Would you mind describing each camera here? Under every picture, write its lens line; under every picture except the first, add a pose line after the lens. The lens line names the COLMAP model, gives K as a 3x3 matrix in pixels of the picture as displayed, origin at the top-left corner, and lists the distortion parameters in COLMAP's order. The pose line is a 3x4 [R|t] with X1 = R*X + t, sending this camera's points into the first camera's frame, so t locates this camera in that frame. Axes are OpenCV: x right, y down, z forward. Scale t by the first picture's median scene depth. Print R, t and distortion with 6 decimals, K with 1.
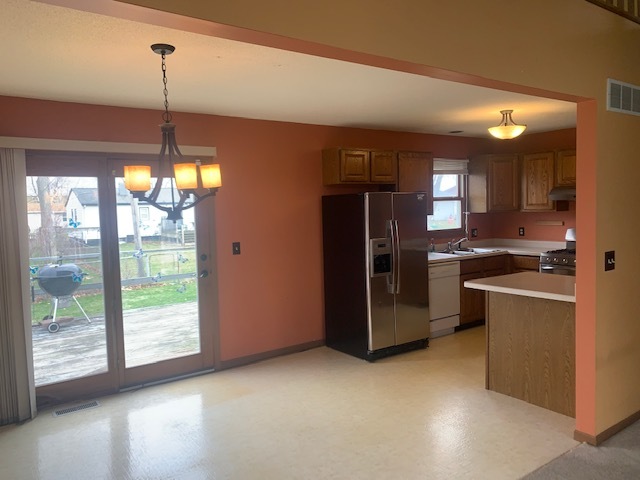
lens RADIAL K [[491.0, 0, 313.7], [0, 491.0, 236.1], [0, 0, 1]] dist [0.046790, -0.043904]
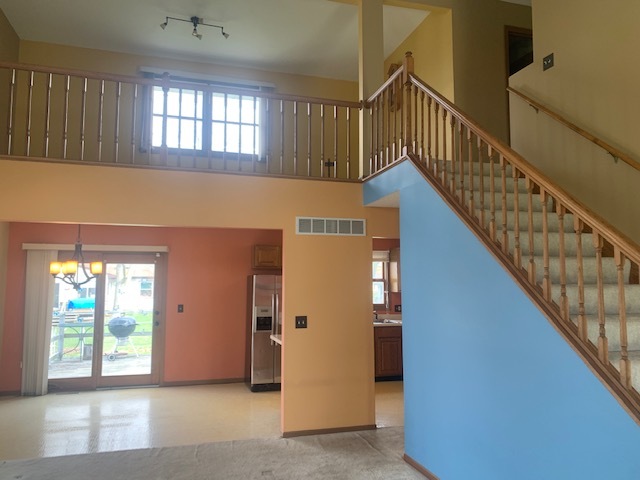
lens RADIAL K [[491.0, 0, 316.7], [0, 491.0, 227.8], [0, 0, 1]] dist [0.046790, -0.043904]
pose [[0.944576, -0.004894, -0.328256, 0.698682], [-0.048684, 0.986745, -0.154803, -0.006252], [0.324663, 0.162204, 0.931818, -0.337986]]
